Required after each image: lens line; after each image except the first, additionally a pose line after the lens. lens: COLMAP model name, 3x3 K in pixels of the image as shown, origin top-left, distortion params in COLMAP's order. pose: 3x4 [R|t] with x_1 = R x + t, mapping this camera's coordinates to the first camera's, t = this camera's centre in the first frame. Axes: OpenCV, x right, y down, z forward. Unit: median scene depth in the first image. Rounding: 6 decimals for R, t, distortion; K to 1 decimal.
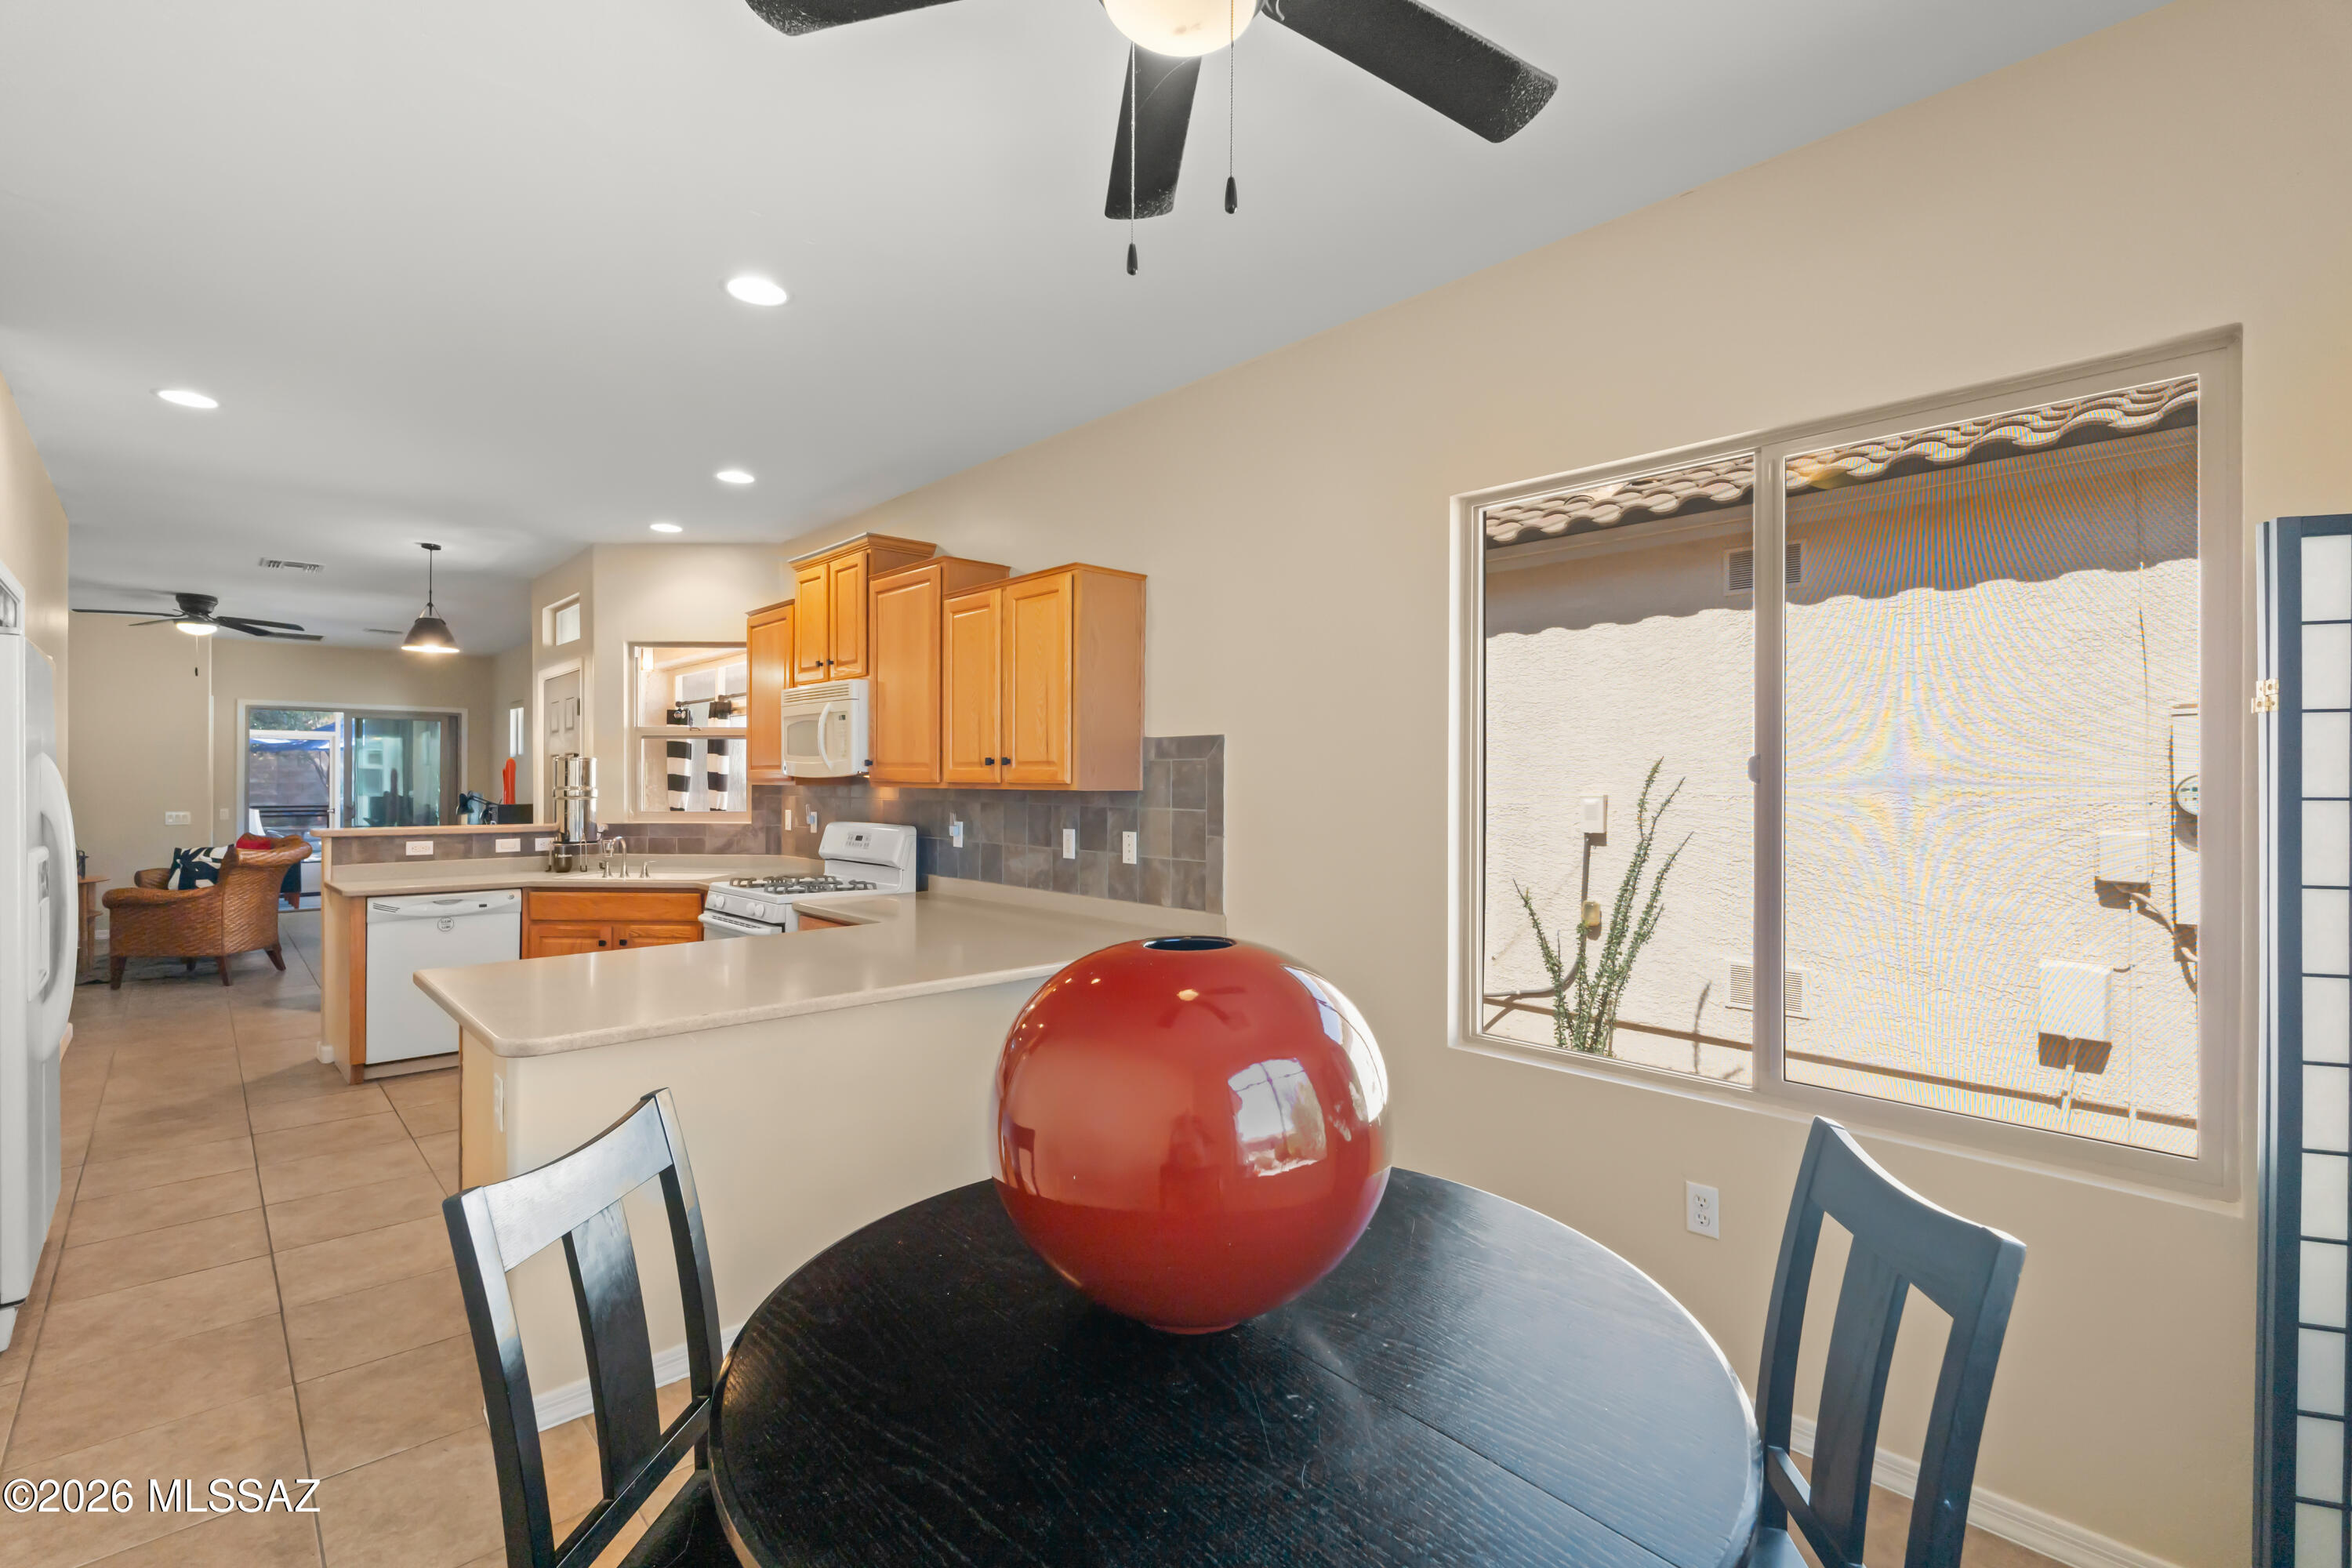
lens RADIAL K [[1050.1, 0, 1174.6], [0, 1050.1, 768.9], [0, 0, 1]] dist [-0.000818, 0.000432]
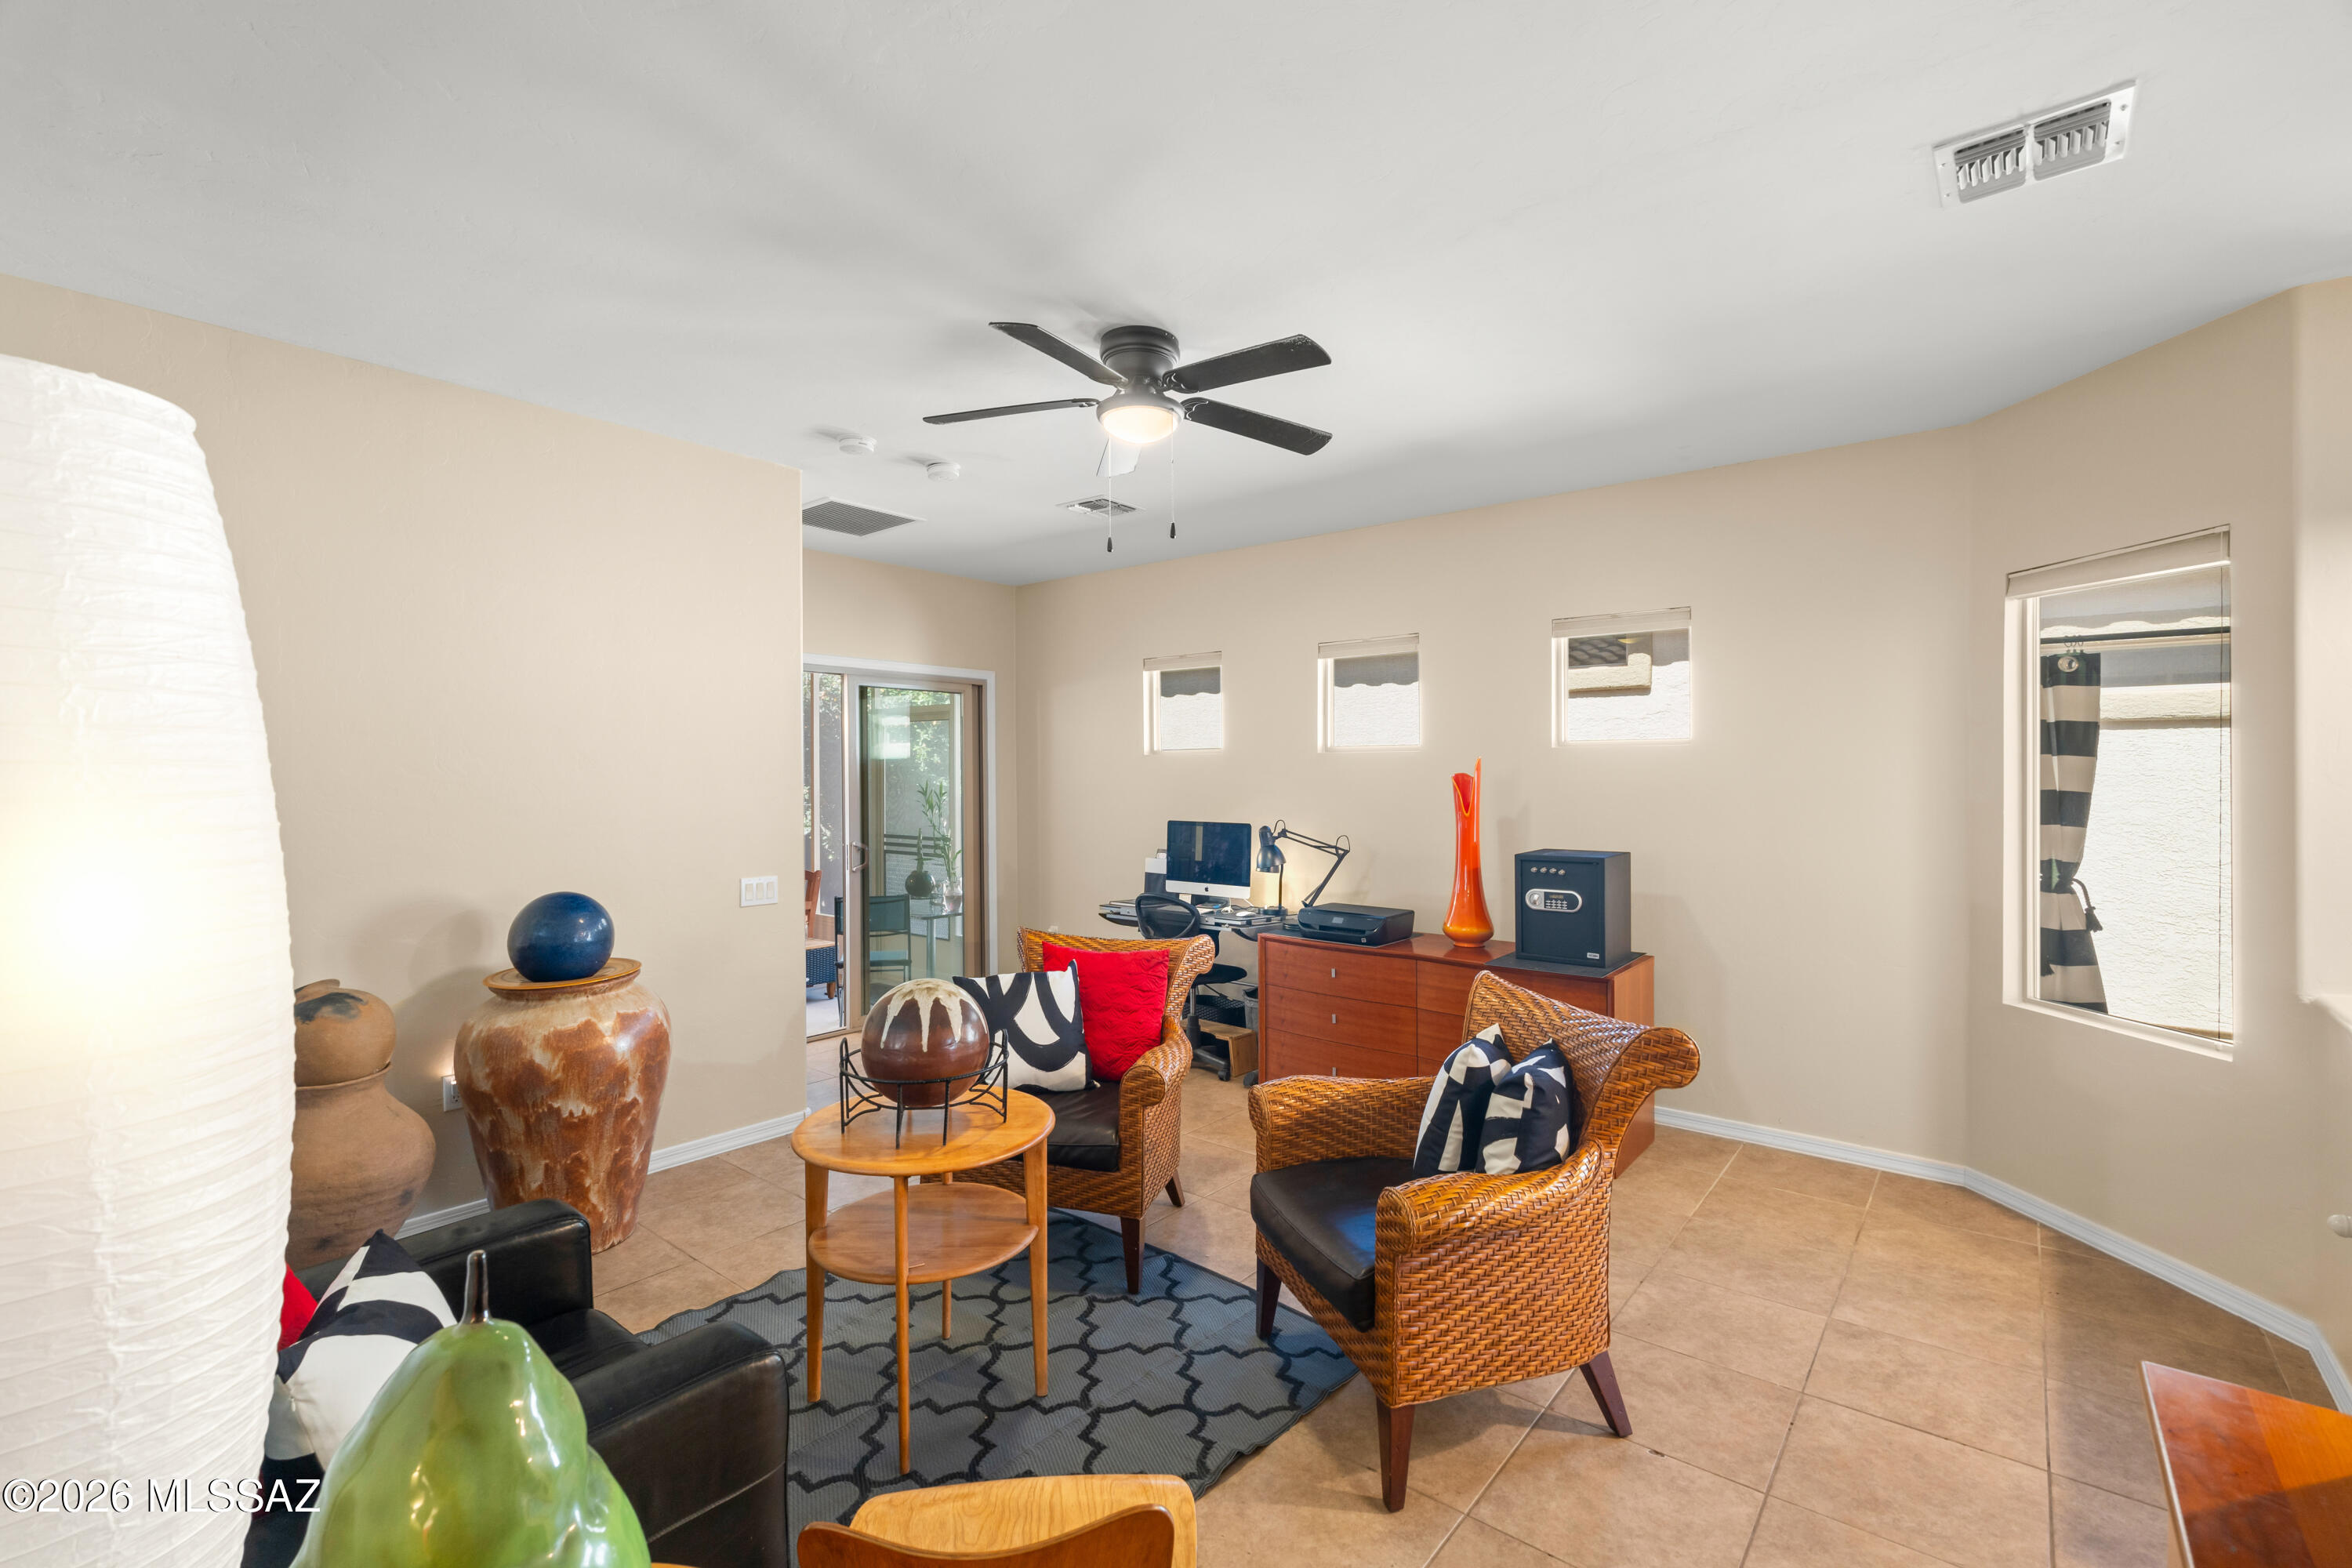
lens RADIAL K [[1050.1, 0, 1174.6], [0, 1050.1, 768.9], [0, 0, 1]] dist [-0.000818, 0.000432]
pose [[0.992281, -0.004770, 0.123918, -1.096826], [0.004557, 0.999988, 0.001999, -0.007523], [-0.123926, -0.001419, 0.992290, 0.693286]]
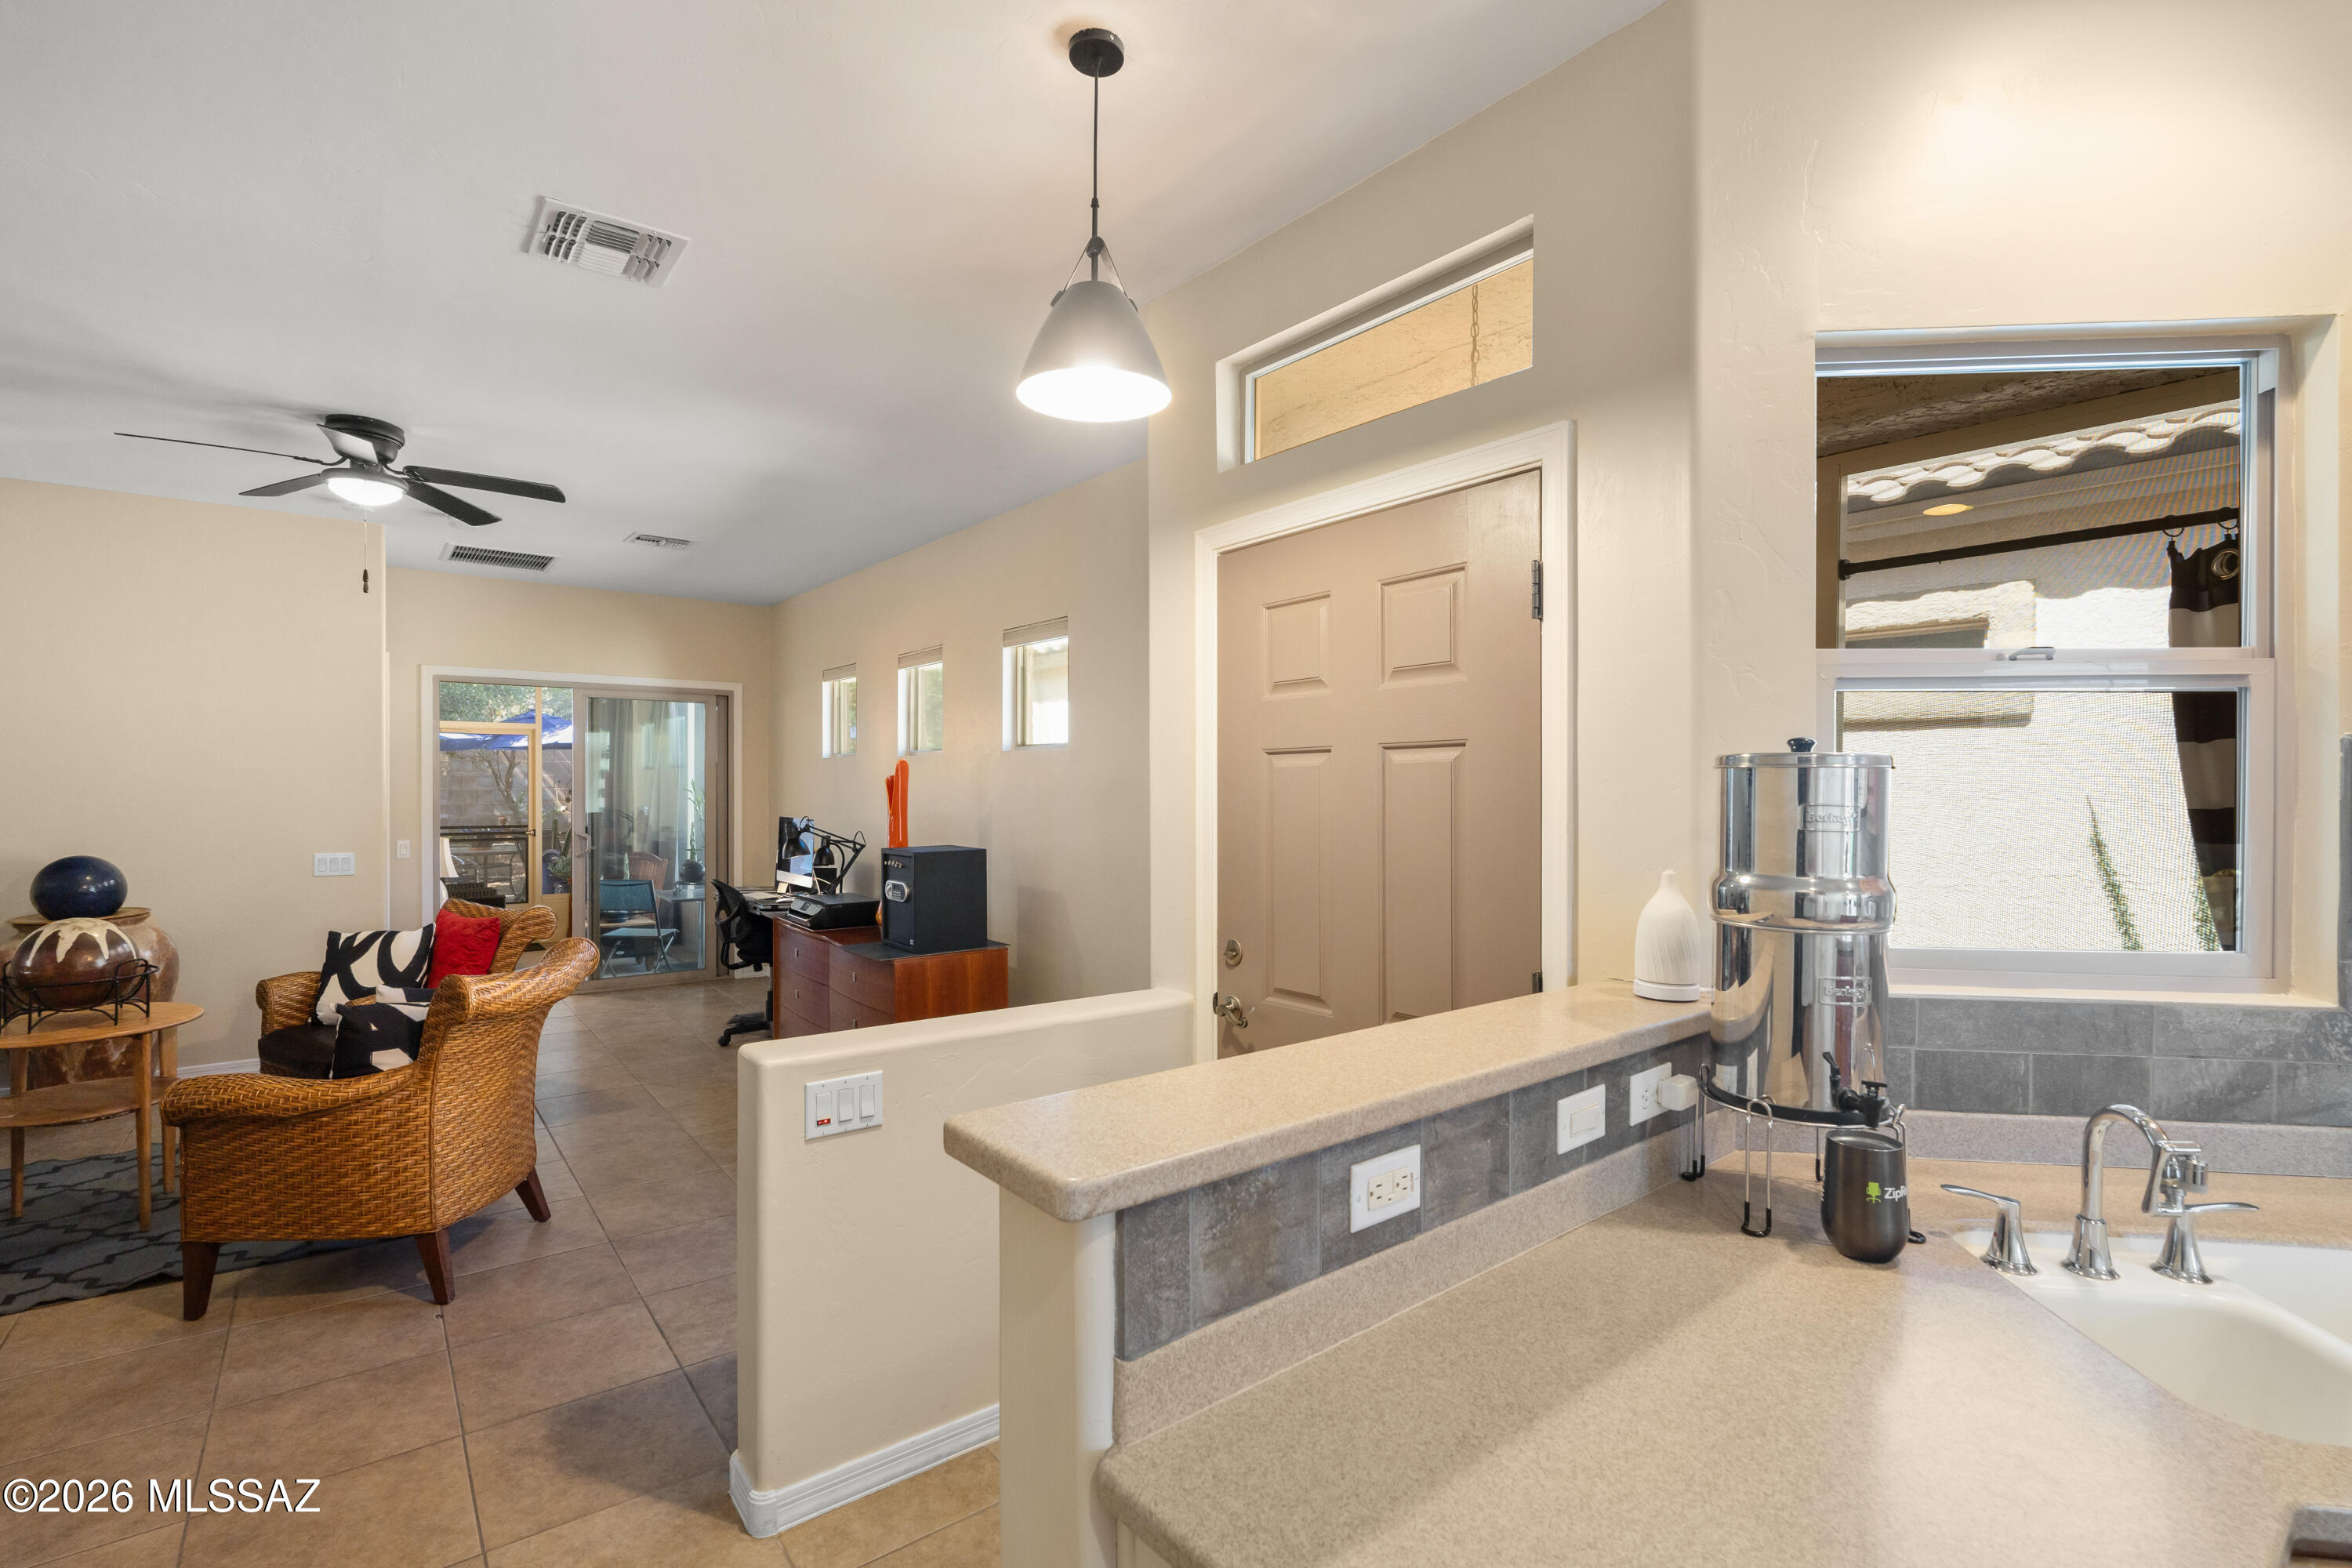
lens RADIAL K [[1077.4, 0, 1176.0], [0, 1077.4, 784.0], [0, 0, 1]] dist [-0.001883, 0.000169]
pose [[0.995200, 0.003453, -0.097804, -0.575450], [-0.002359, 0.999933, 0.011298, -0.005404], [0.097836, -0.011013, 0.995142, 0.609418]]
